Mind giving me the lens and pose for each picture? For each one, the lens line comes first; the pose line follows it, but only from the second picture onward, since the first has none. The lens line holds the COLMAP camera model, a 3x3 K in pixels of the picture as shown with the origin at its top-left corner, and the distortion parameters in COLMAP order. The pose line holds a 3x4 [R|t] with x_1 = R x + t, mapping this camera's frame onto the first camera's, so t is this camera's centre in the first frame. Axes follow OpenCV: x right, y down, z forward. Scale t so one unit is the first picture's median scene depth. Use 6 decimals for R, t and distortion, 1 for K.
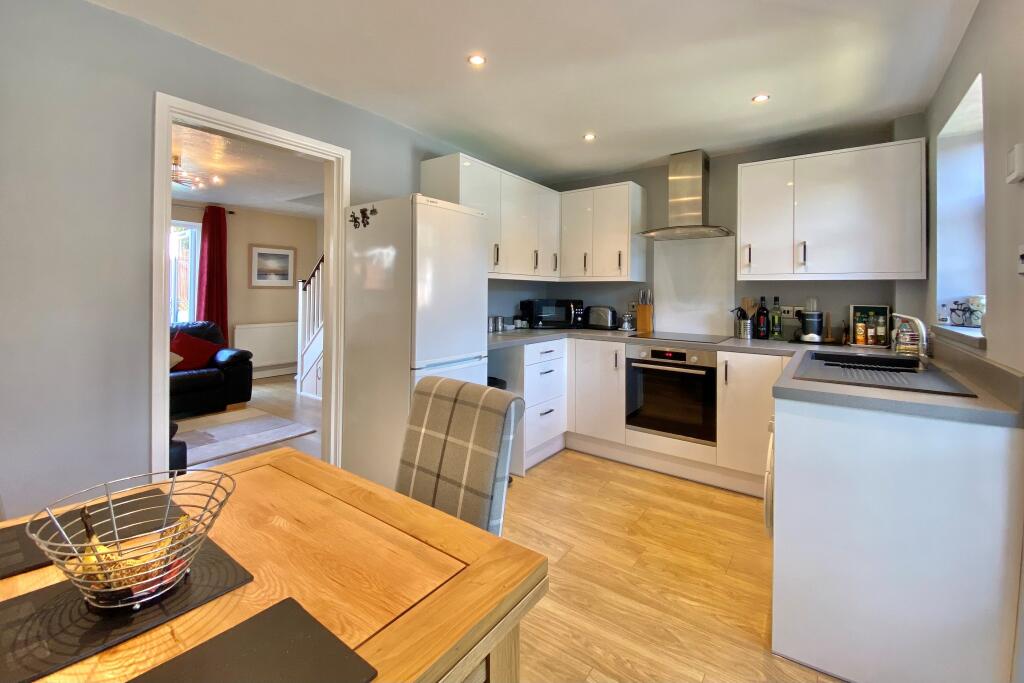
lens RADIAL K [[414.1, 0, 516.9], [0, 414.1, 288.7], [0, 0, 1]] dist [-0.008722, -0.000368]
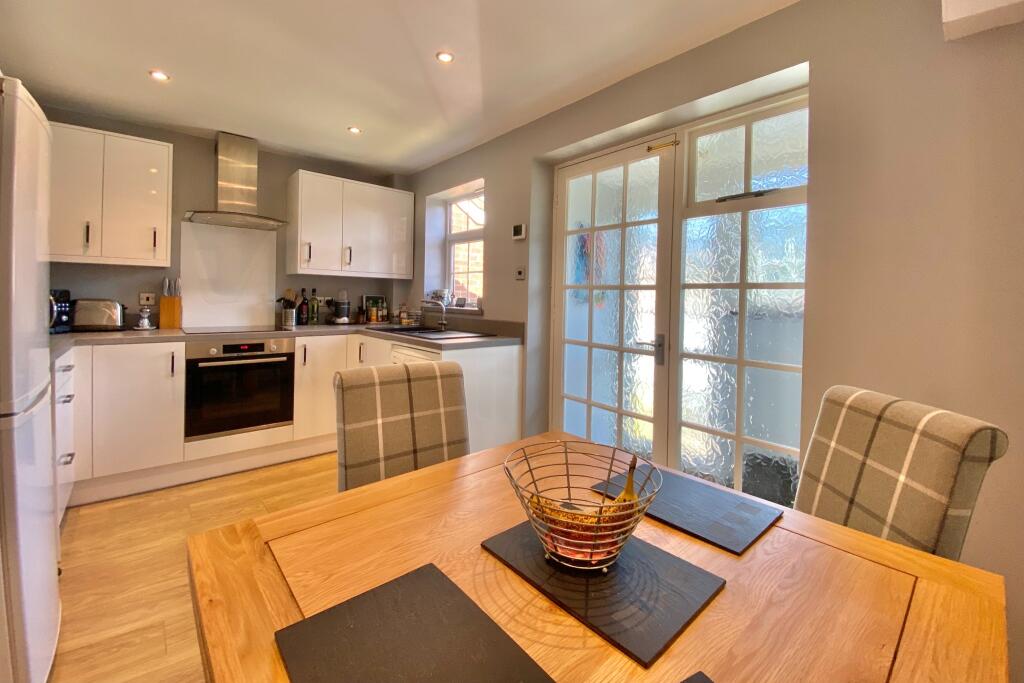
lens RADIAL K [[410.8, 0, 503.7], [0, 410.8, 302.1], [0, 0, 1]] dist [-0.011500, -0.000966]
pose [[0.241115, -0.018907, 0.970312, -0.394275], [-0.027595, 0.999272, 0.026328, 0.012153], [-0.970104, -0.033124, 0.240418, 0.183880]]
